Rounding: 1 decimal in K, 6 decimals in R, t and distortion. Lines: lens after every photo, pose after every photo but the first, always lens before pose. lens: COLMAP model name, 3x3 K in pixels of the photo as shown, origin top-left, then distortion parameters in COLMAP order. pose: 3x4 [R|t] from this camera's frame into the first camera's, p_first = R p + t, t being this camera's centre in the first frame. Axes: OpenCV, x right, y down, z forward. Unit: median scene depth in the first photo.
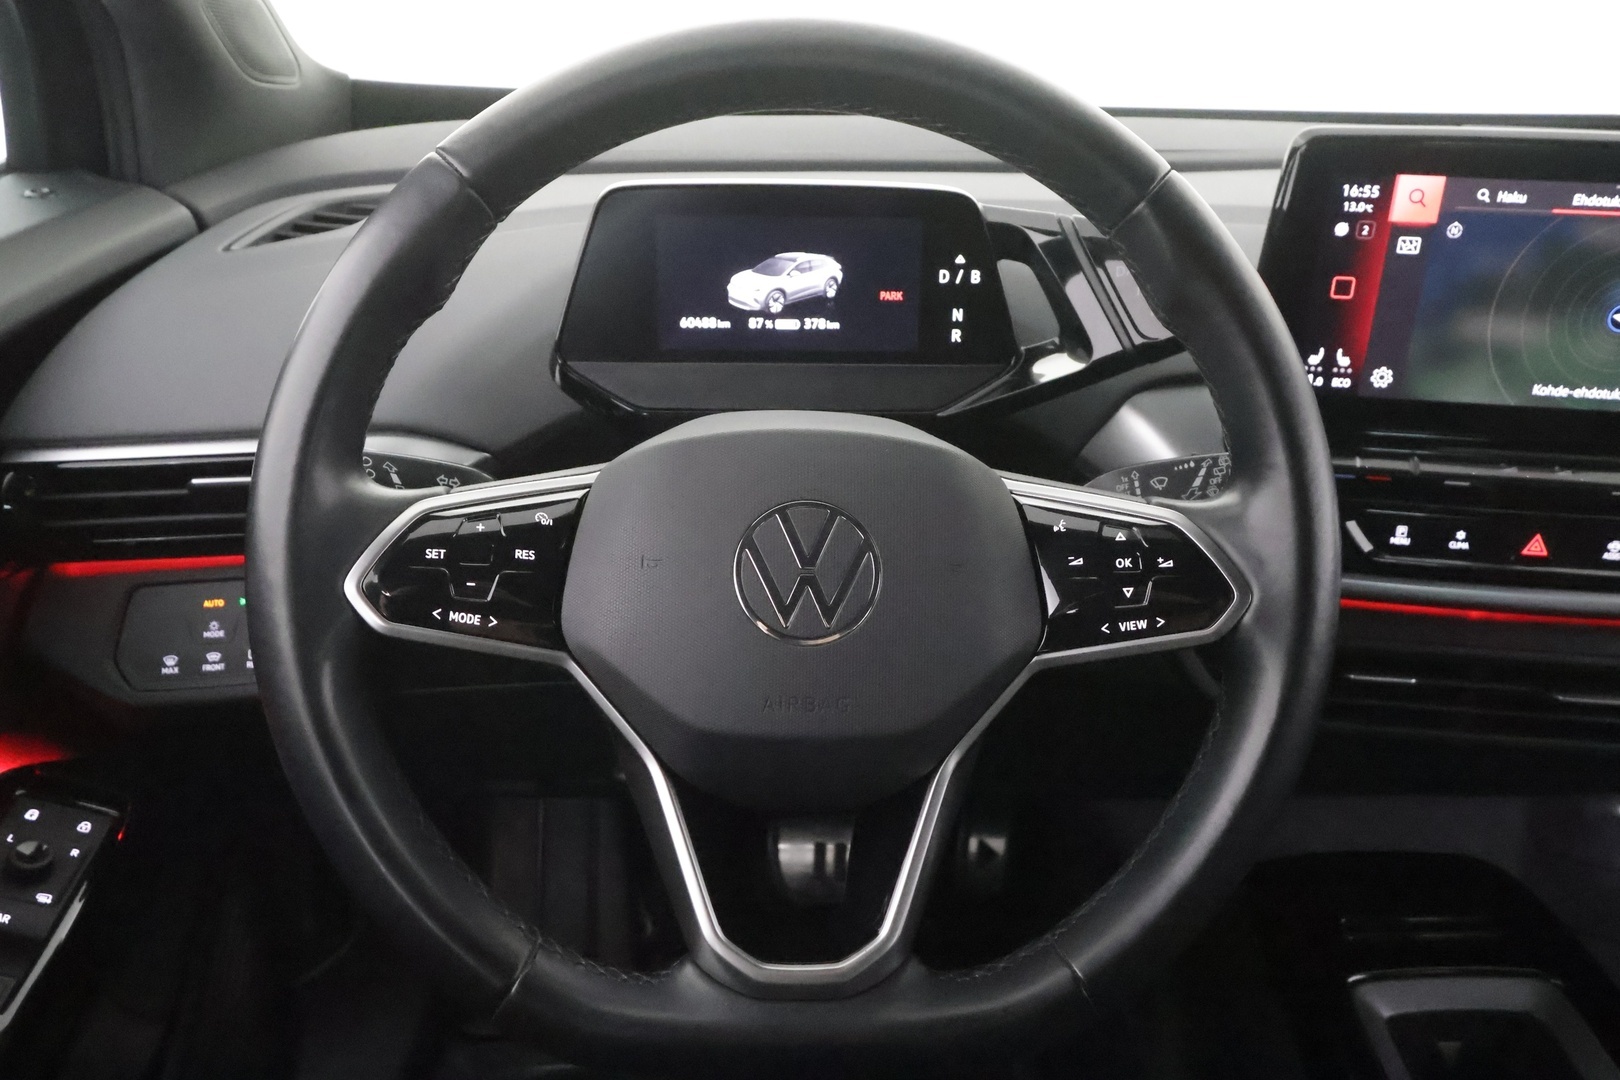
lens RADIAL K [[1300.2, 0, 805.7], [0, 1300.2, 541.3], [0, 0, 1]] dist [0.003428, 0.002028]
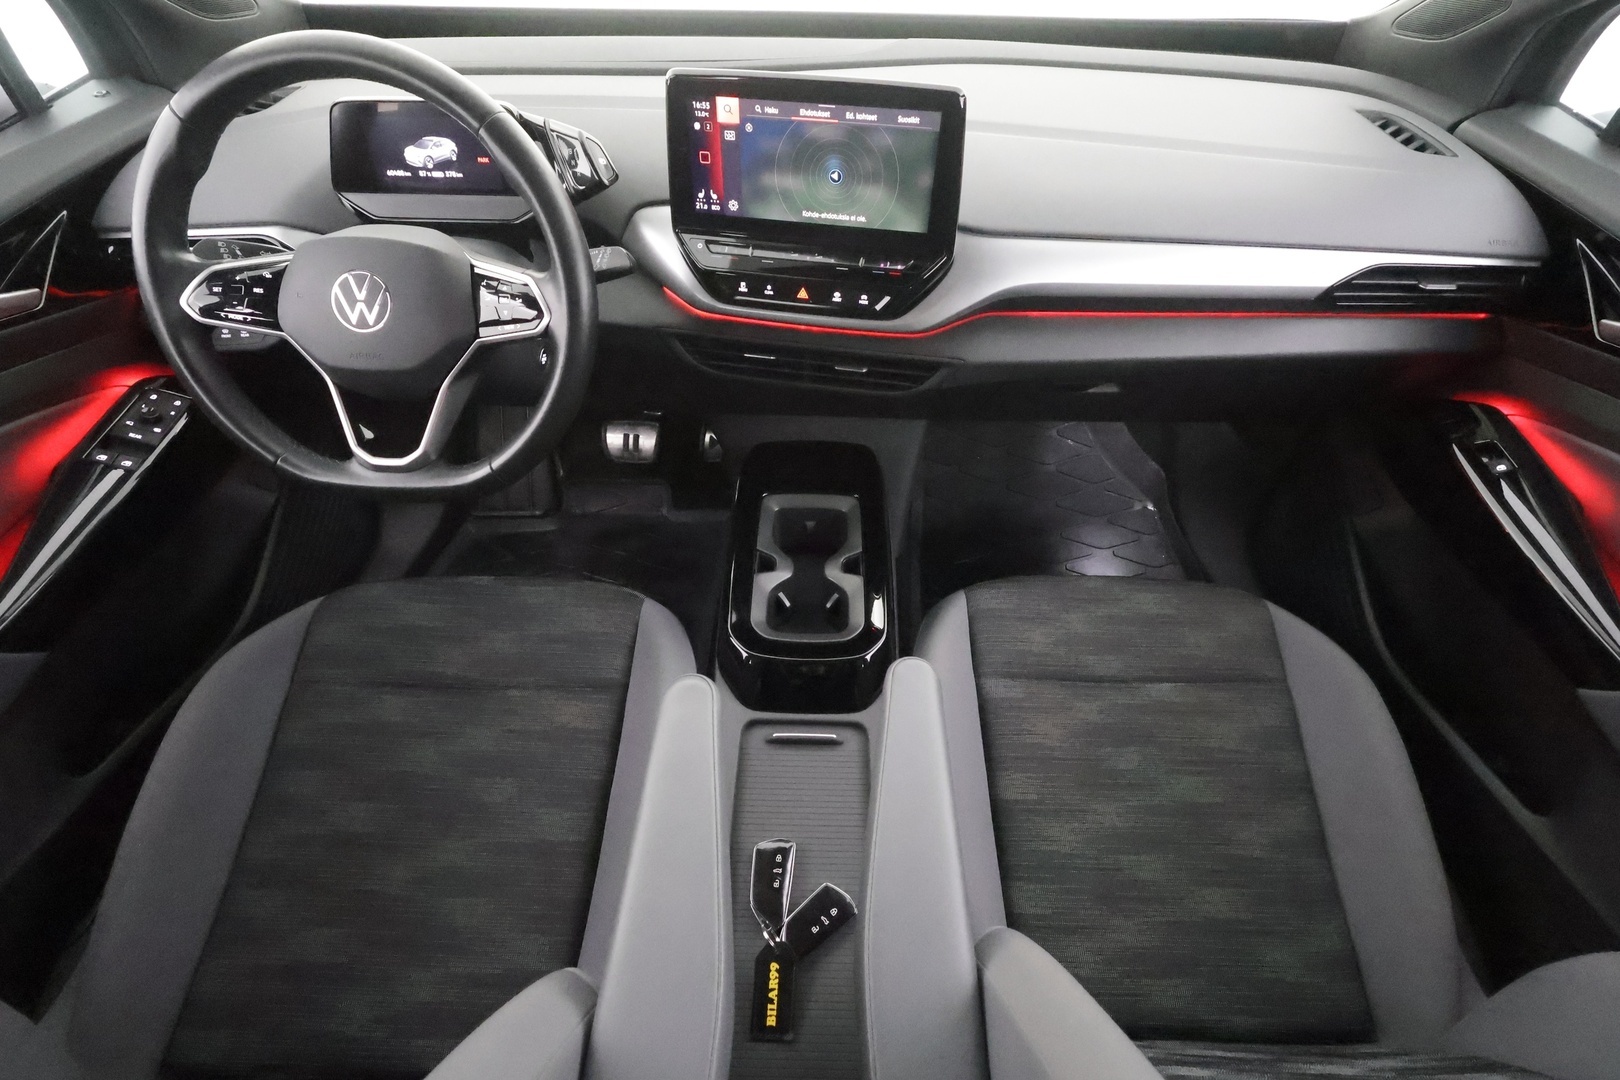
lens RADIAL K [[774.1, 0, 818.3], [0, 774.1, 547.7], [0, 0, 1]] dist [-0.003484, 0.000333]
pose [[0.996828, 0.045956, -0.064983, 0.709601], [-0.021154, 0.940070, 0.340324, -0.038230], [0.076729, -0.337870, 0.938060, -0.325909]]
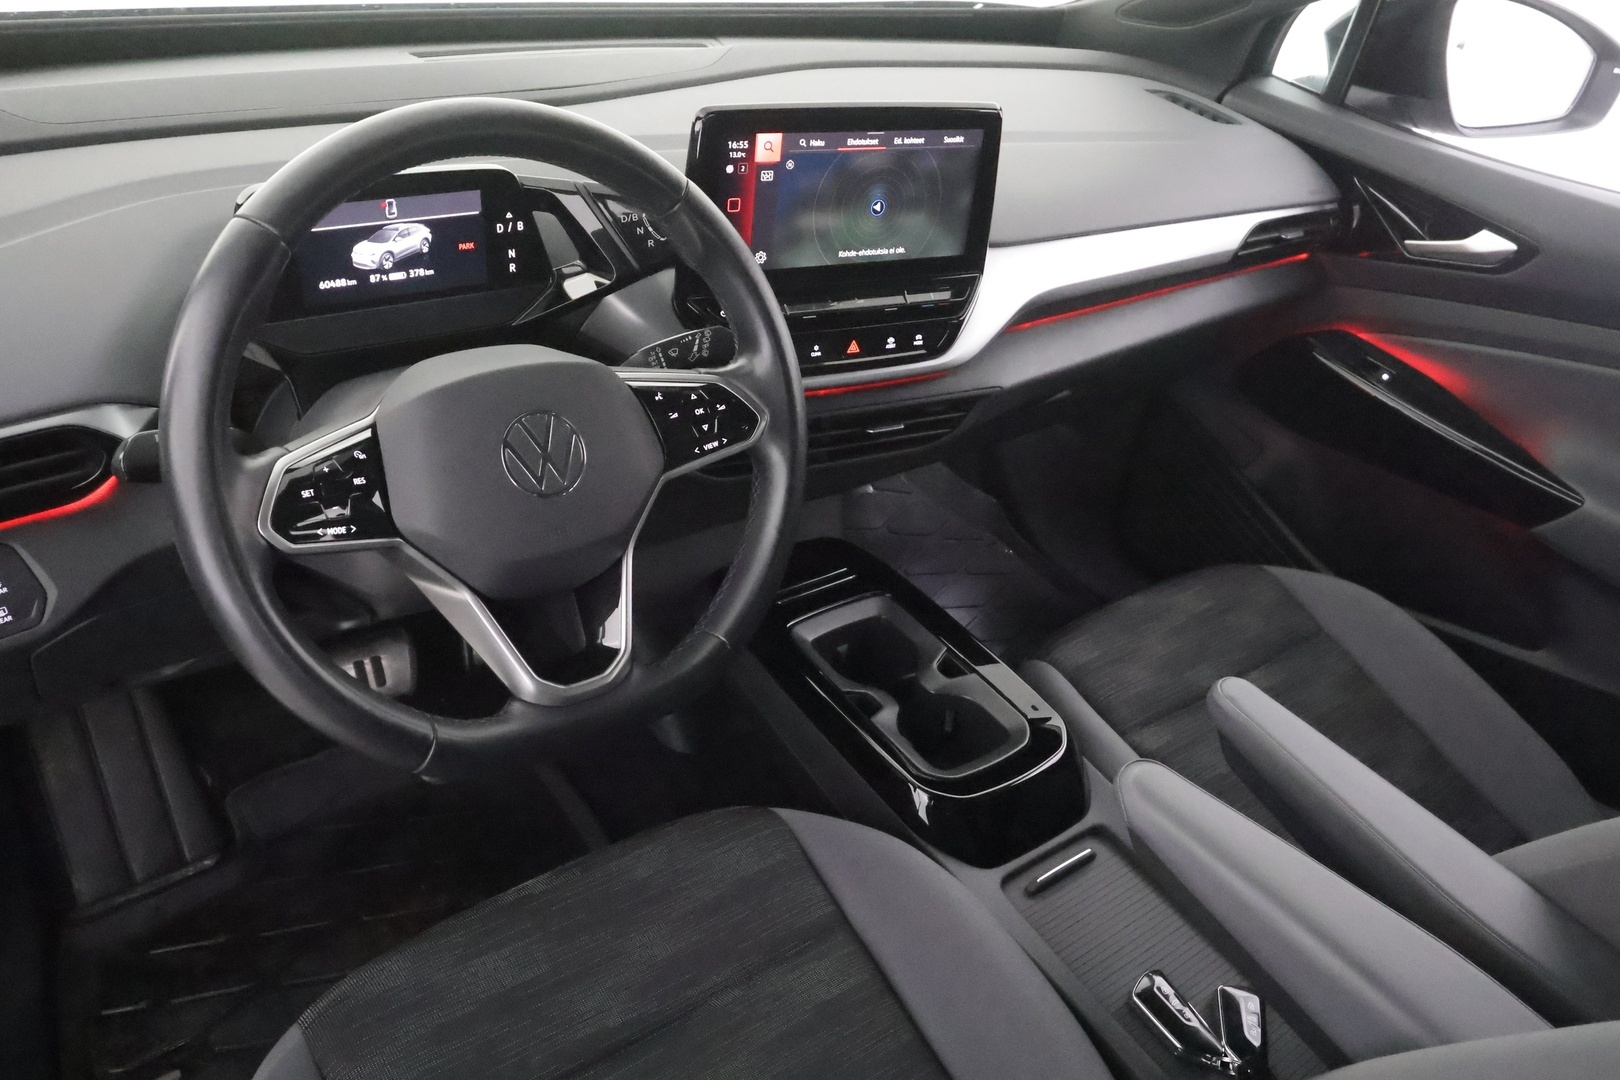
lens RADIAL K [[1300.2, 0, 814.2], [0, 1300.2, 531.1], [0, 0, 1]] dist [0.003428, 0.002028]
pose [[0.816479, -0.236080, 0.526905, -0.444105], [0.148242, 0.967709, 0.203869, -0.121736], [-0.558021, -0.088345, 0.825111, -0.403239]]
